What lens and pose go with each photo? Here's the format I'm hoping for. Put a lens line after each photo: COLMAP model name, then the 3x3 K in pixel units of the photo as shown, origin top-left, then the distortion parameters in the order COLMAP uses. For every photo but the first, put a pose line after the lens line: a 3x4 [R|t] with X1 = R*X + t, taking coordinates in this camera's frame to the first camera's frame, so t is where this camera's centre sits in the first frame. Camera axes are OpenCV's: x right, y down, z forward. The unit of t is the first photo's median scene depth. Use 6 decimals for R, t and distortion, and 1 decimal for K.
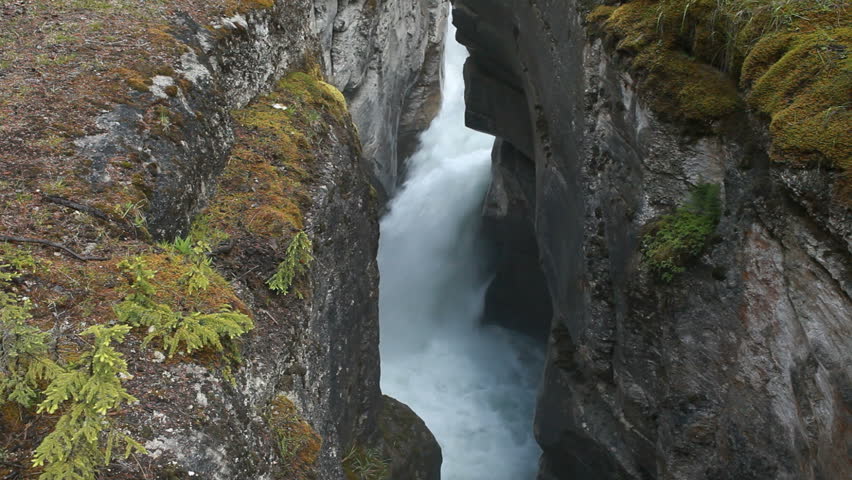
lens RADIAL K [[1014.8, 0, 425.9], [0, 1014.8, 240.3], [0, 0, 1]] dist [-0.168376, 0.000000]
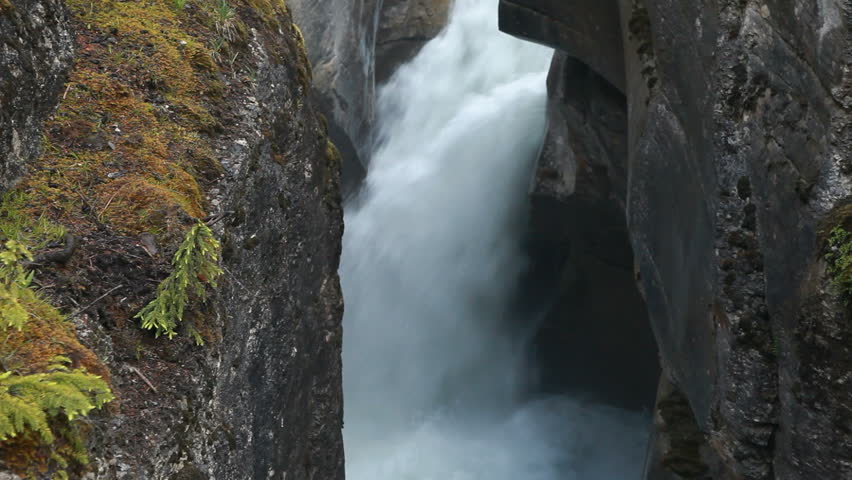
lens RADIAL K [[1014.8, 0, 426.2], [0, 1014.8, 239.5], [0, 0, 1]] dist [-0.168376, 0.000000]
pose [[0.999998, -0.000991, -0.001888, 0.000214], [0.000990, 0.999999, -0.000685, 0.000881], [0.001889, 0.000683, 0.999998, 0.460157]]
